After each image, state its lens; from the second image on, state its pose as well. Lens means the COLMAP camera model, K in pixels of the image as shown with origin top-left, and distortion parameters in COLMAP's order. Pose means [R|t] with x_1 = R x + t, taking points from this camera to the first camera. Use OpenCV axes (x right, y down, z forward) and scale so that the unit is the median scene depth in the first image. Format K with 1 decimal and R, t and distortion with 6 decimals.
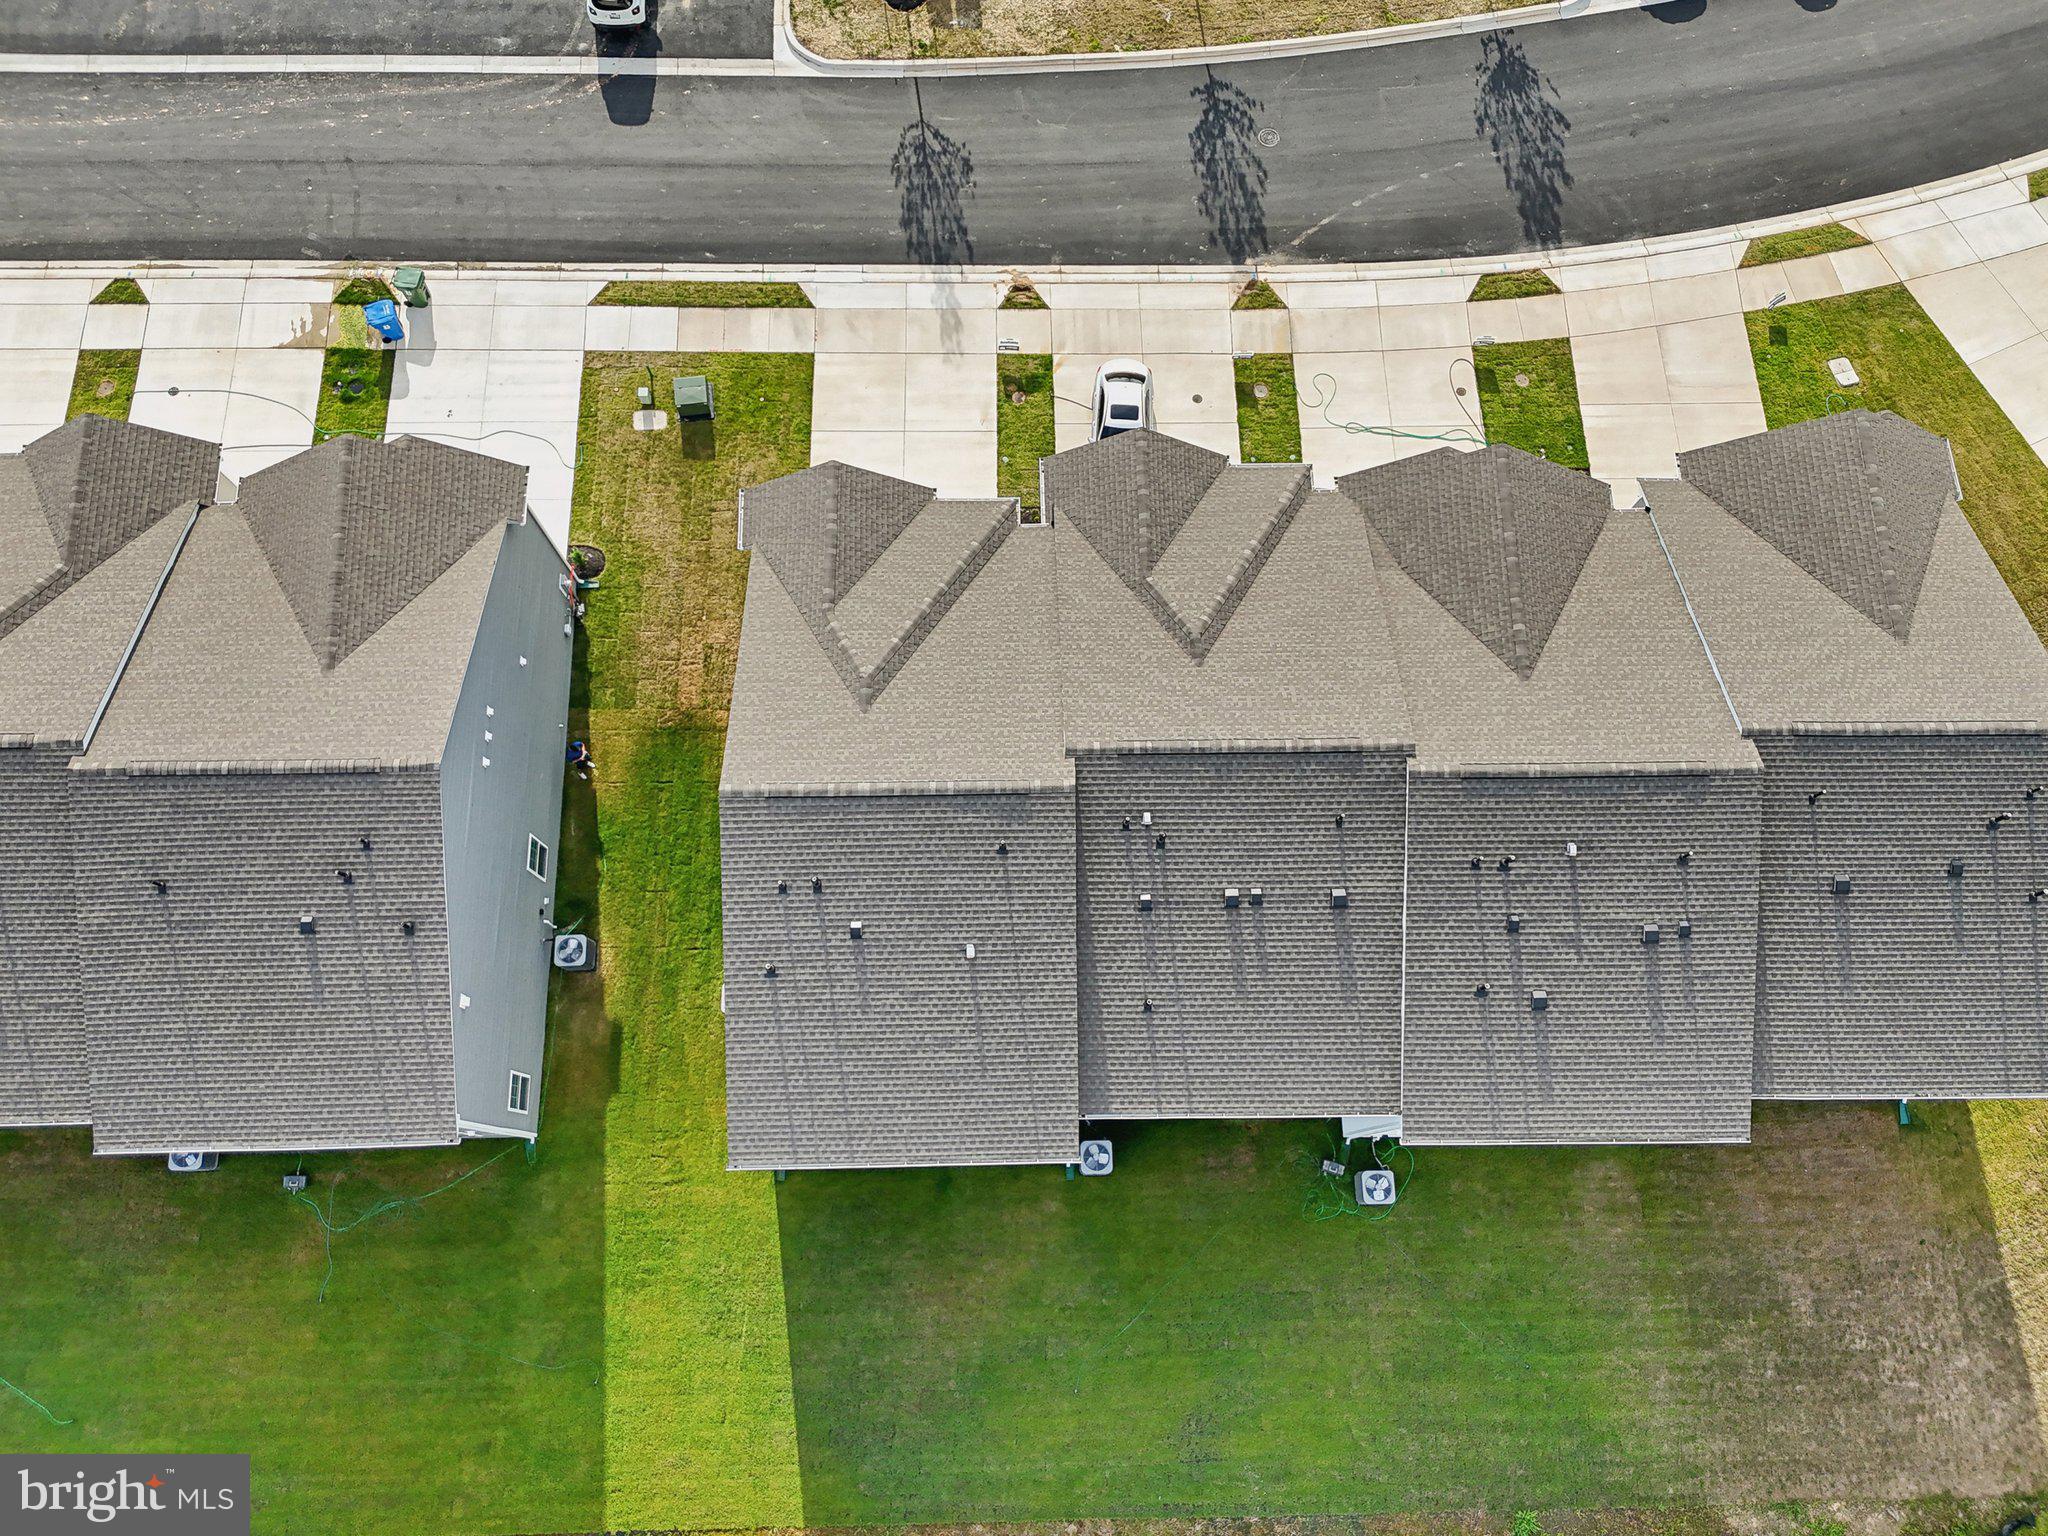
lens RADIAL K [[1520.6, 0, 1024.2], [0, 1520.6, 755.7], [0, 0, 1]] dist [0.084084, -0.089108]
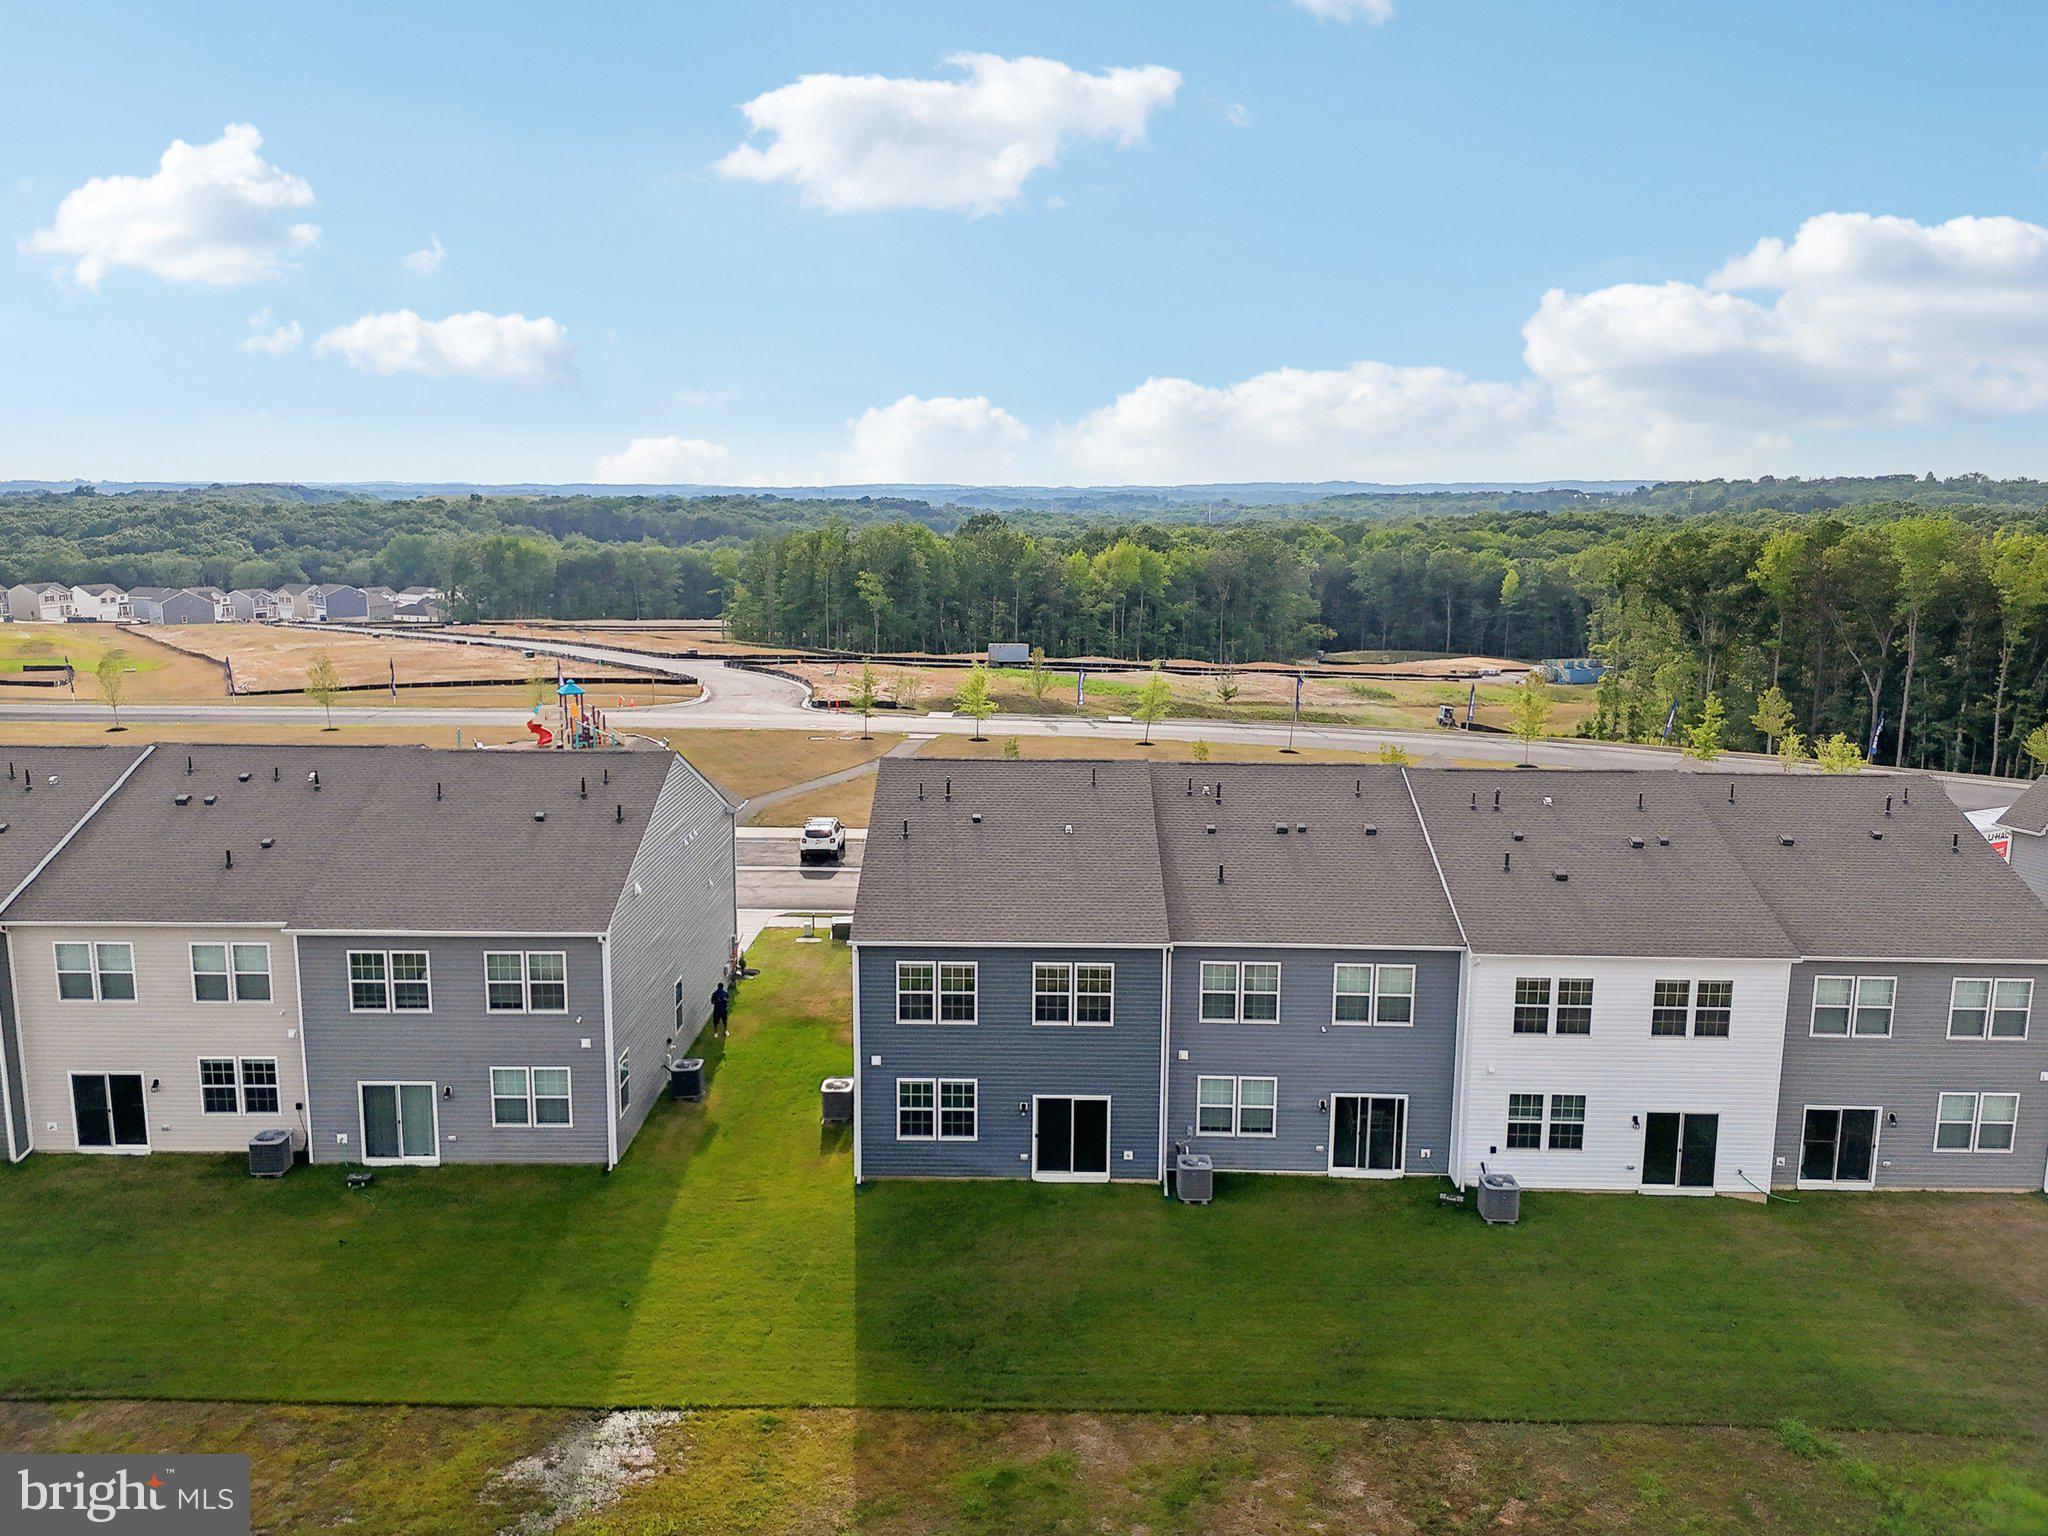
lens RADIAL K [[1520.6, 0, 1015.6], [0, 1520.6, 753.4], [0, 0, 1]] dist [0.084084, -0.089108]
pose [[0.999531, -0.002923, -0.030487, -0.028821], [-0.026084, 0.440438, -0.897404, 0.843302], [0.016050, 0.897778, 0.440155, 0.287854]]
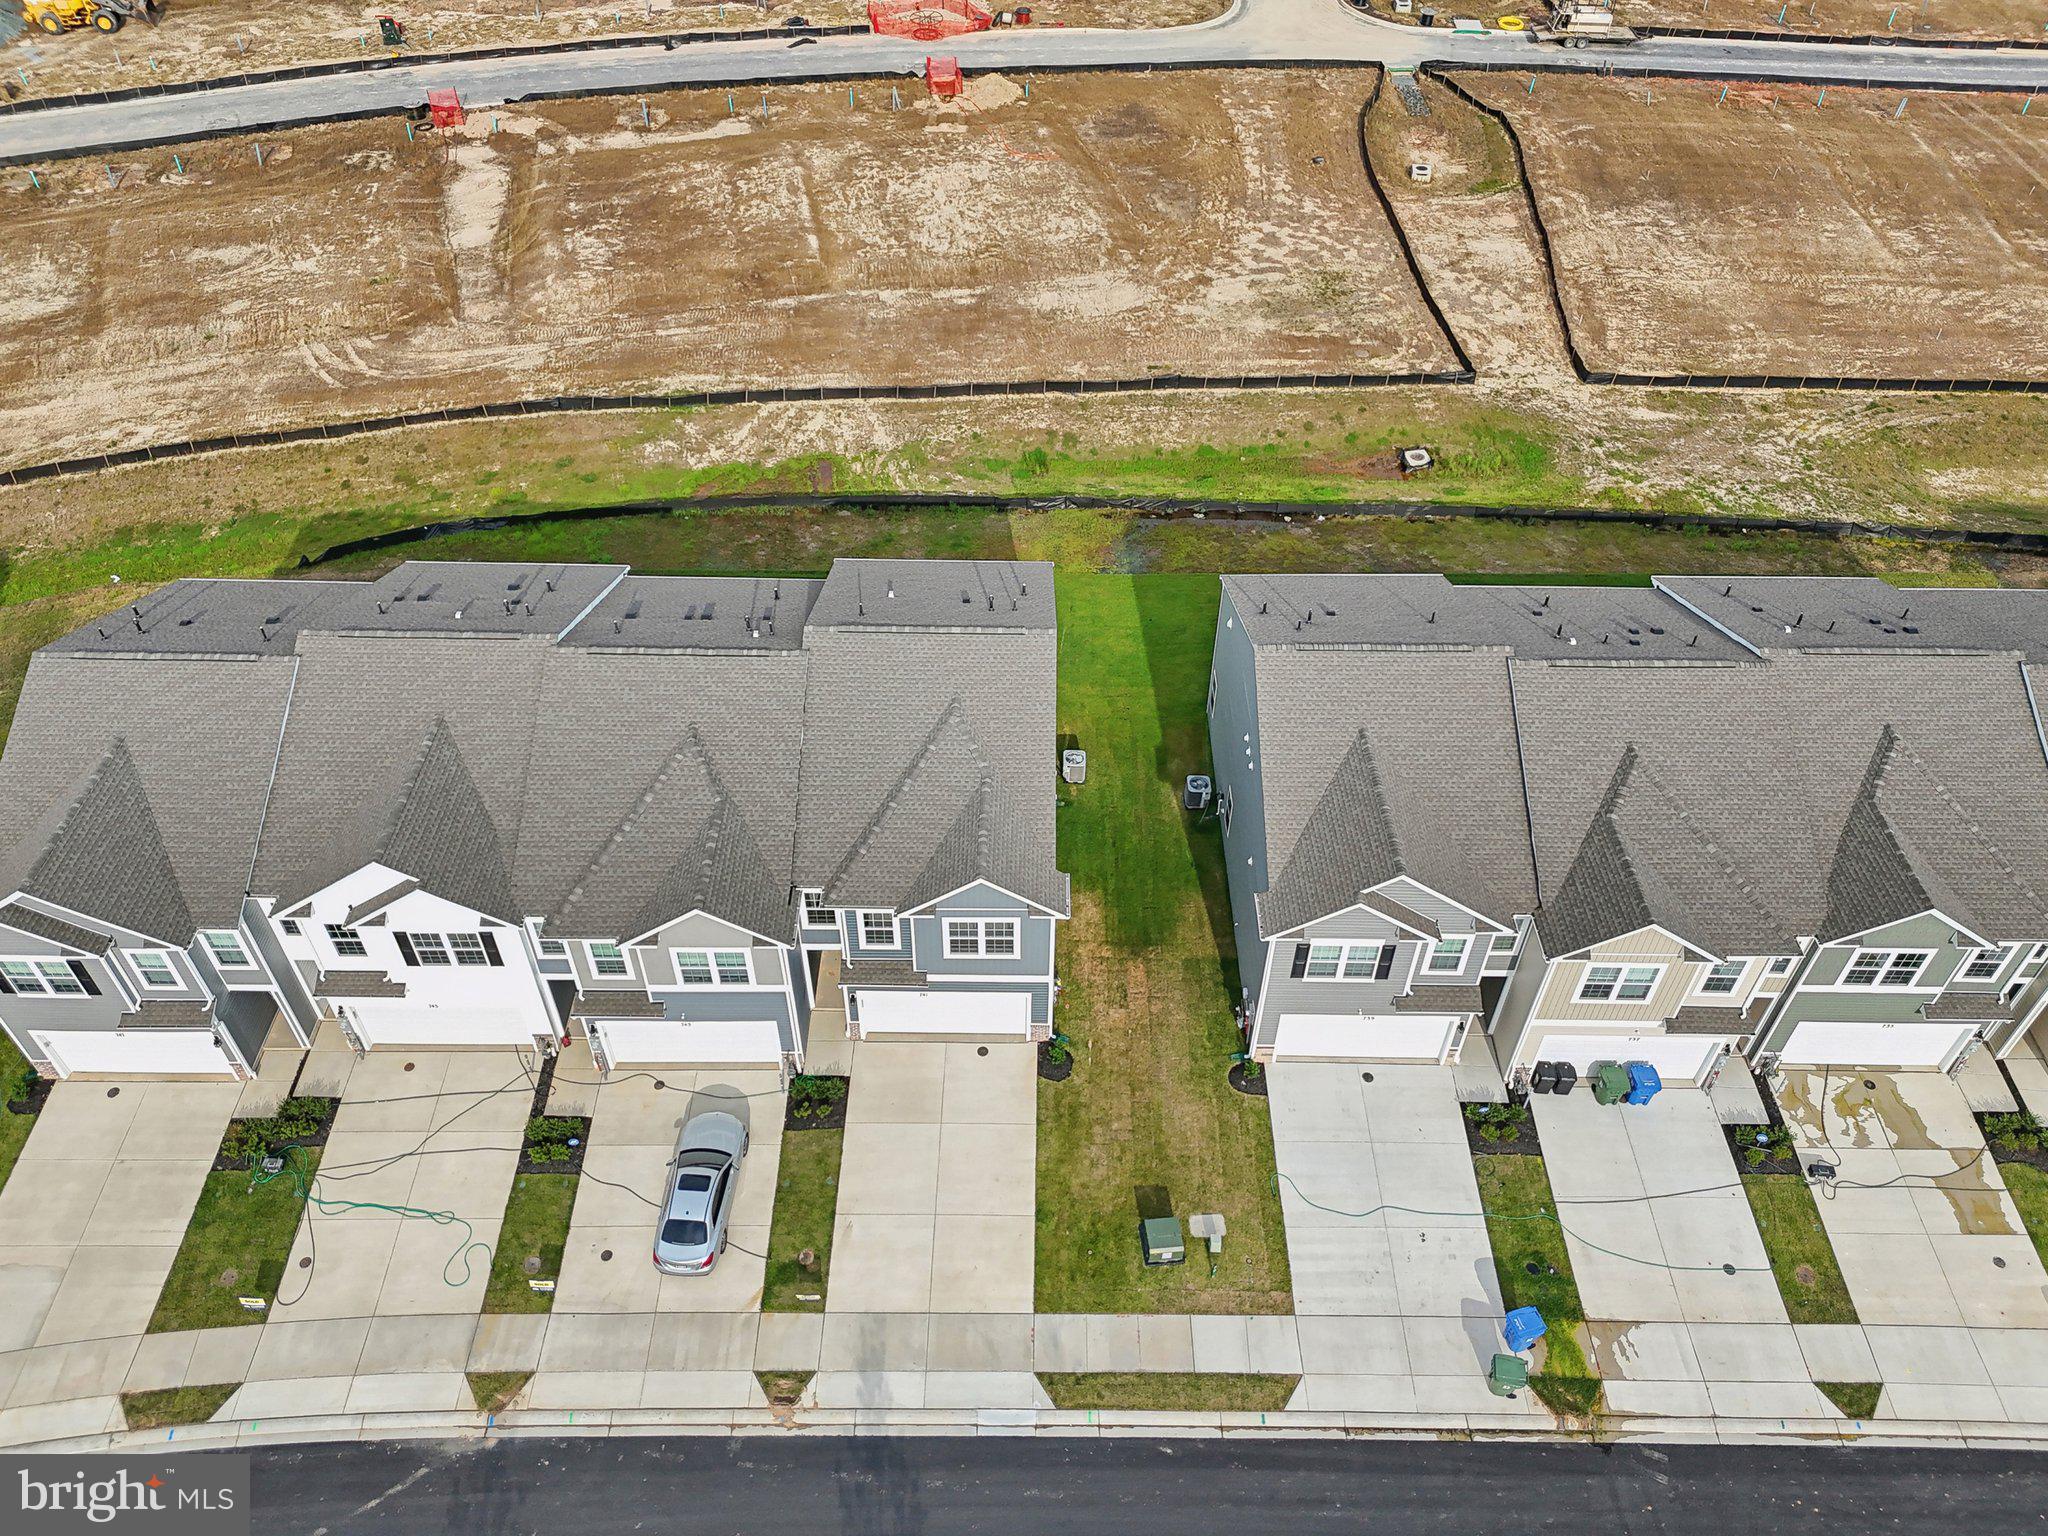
lens RADIAL K [[1520.6, 0, 1026.2], [0, 1520.6, 763.4], [0, 0, 1]] dist [0.084084, -0.089108]
pose [[-0.999438, -0.033420, -0.002445, -0.119944], [0.013269, -0.461691, 0.886942, -0.893282], [-0.030770, 0.886411, 0.461875, 0.319772]]
